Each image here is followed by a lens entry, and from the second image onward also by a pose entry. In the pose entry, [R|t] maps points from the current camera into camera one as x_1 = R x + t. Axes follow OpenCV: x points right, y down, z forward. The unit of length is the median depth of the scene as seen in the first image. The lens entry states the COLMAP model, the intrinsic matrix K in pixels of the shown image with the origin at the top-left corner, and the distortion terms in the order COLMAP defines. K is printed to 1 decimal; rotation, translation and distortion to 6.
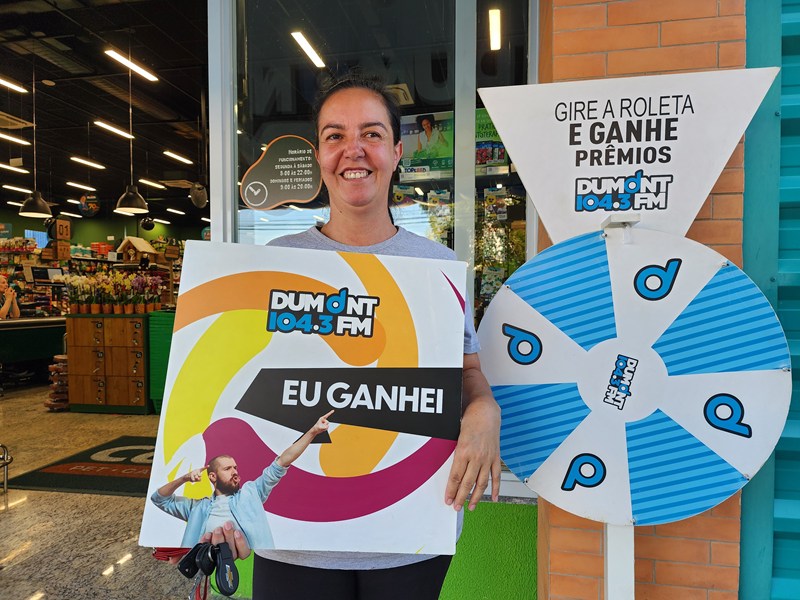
lens RADIAL K [[534.8, 0, 407.9], [0, 534.8, 309.3], [0, 0, 1]] dist [0.063419, -0.058738]
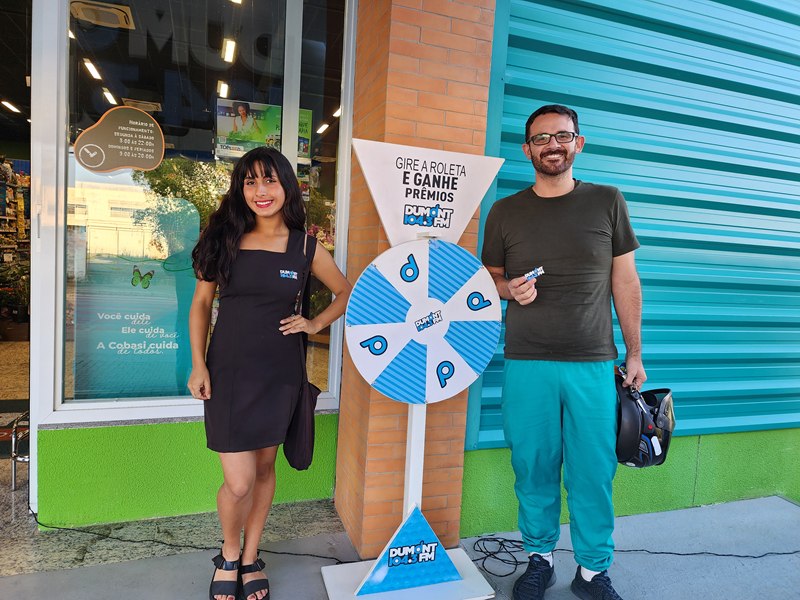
lens RADIAL K [[534.8, 0, 398.8], [0, 534.8, 294.3], [0, 0, 1]] dist [0.063419, -0.058738]
pose [[0.864151, 0.012160, 0.503086, -0.533371], [-0.047190, 0.997261, 0.056954, -0.059479], [-0.501015, -0.072958, 0.862358, -0.435178]]
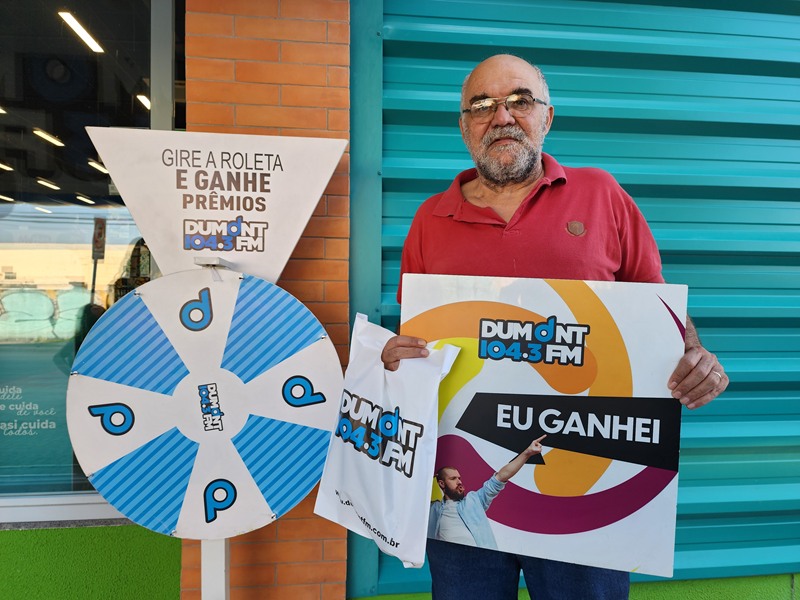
lens RADIAL K [[534.8, 0, 399.0], [0, 534.8, 296.9], [0, 0, 1]] dist [0.063419, -0.058738]
pose [[0.955151, 0.007189, 0.296031, 0.405958], [0.000694, 0.999648, -0.026517, -0.057984], [-0.296117, 0.025533, 0.954810, -0.158946]]
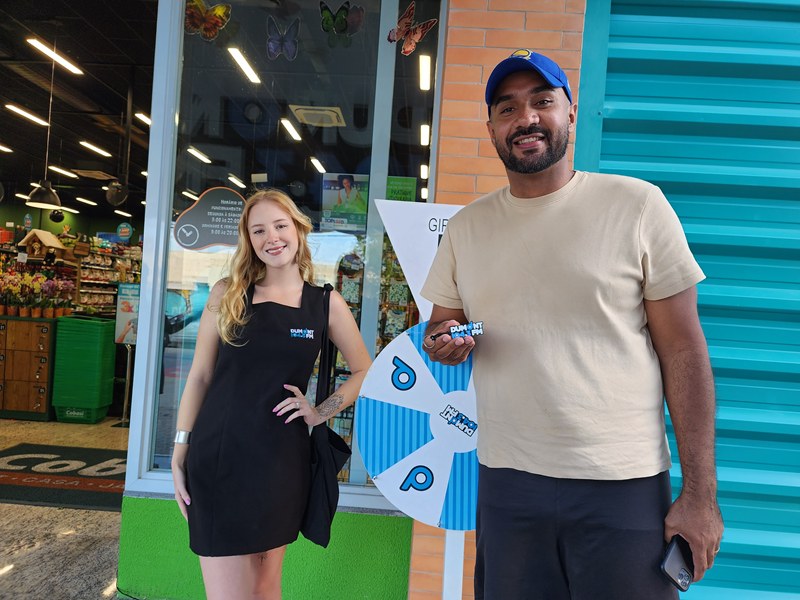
lens RADIAL K [[534.8, 0, 409.0], [0, 534.8, 307.9], [0, 0, 1]] dist [0.063419, -0.058738]
pose [[0.987270, 0.067091, 0.144212, 0.036976], [-0.063947, 0.997606, -0.026330, -0.114941], [-0.145633, 0.016773, 0.989196, -0.315764]]
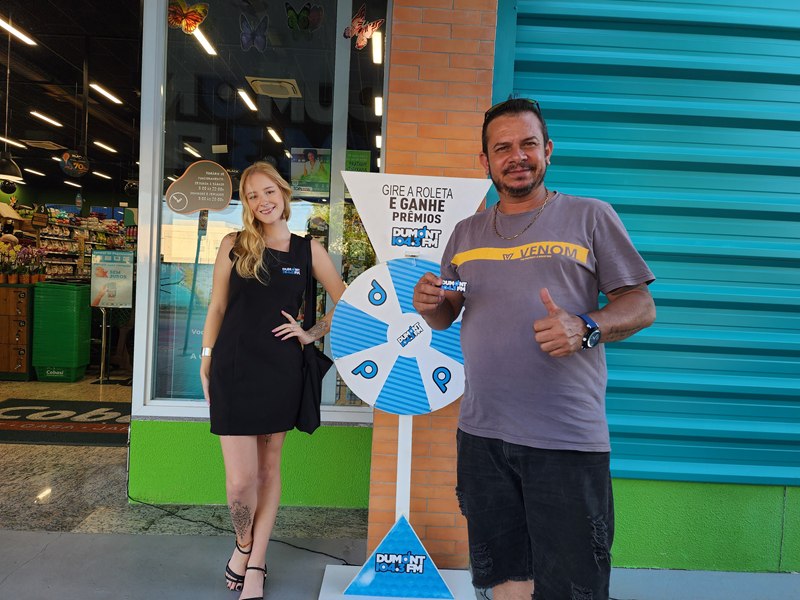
lens RADIAL K [[534.8, 0, 401.6], [0, 534.8, 294.4], [0, 0, 1]] dist [0.063419, -0.058738]
pose [[0.977168, 0.042062, 0.208263, -0.021546], [-0.043450, 0.999053, 0.002092, -0.023153], [-0.207978, -0.011093, 0.978071, -0.759413]]
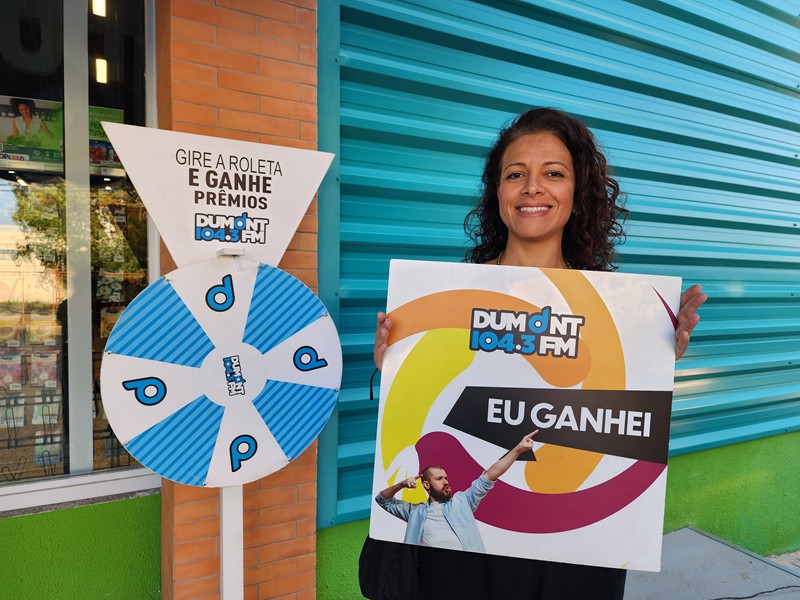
lens RADIAL K [[534.8, 0, 404.4], [0, 534.8, 302.9], [0, 0, 1]] dist [0.063419, -0.058738]
pose [[0.783876, -0.014071, 0.620758, -0.077604], [0.005758, 0.999865, 0.015392, -0.056108], [-0.620890, -0.008491, 0.783851, -0.251419]]
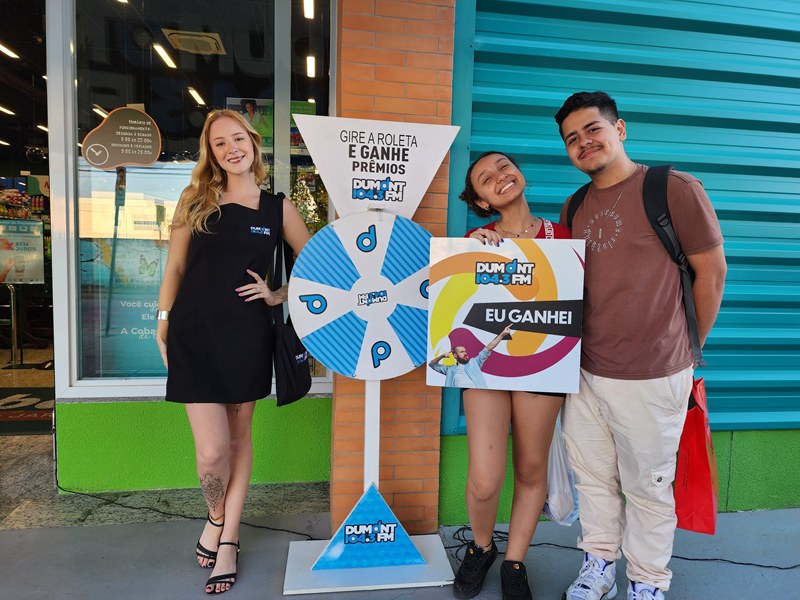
lens RADIAL K [[534.8, 0, 406.3], [0, 534.8, 301.5], [0, 0, 1]] dist [0.063419, -0.058738]
pose [[0.942845, 0.000823, 0.333230, -0.079220], [-0.021884, 0.997991, 0.059455, 0.031665], [-0.332512, -0.063350, 0.940969, -0.619800]]
